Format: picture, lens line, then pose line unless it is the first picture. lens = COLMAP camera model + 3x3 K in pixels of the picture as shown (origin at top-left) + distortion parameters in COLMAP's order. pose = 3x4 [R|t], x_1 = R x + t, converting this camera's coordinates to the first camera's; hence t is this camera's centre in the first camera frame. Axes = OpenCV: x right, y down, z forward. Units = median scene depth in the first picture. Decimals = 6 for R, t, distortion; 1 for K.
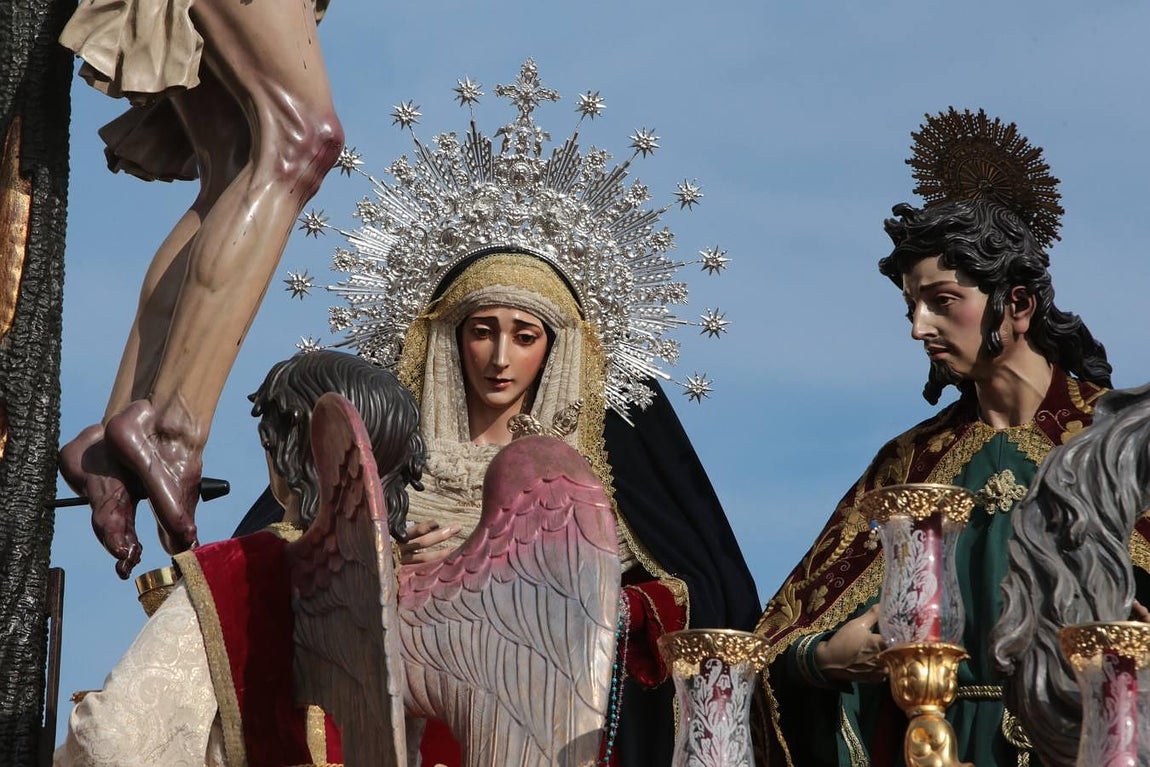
lens RADIAL K [[6359.1, 0, 611.1], [0, 6359.1, 423.3], [0, 0, 1]] dist [1.598374, 3.421619]
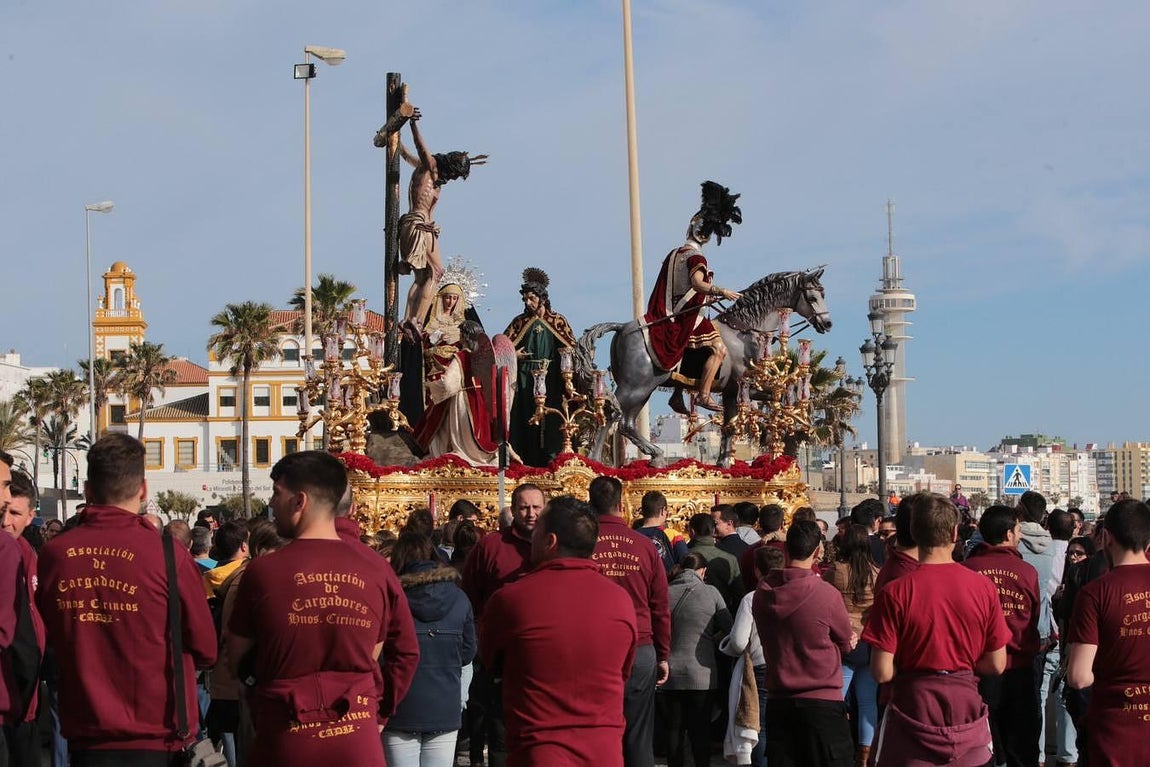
lens RADIAL K [[2775.1, 0, 573.3], [0, 2775.1, 330.7], [0, 0, 1]] dist [0.037811, -0.061606]
pose [[0.934207, -0.001449, 0.356728, -0.863315], [-0.051144, 0.989117, 0.137955, -0.358773], [-0.353046, -0.147123, 0.923966, -1.493392]]
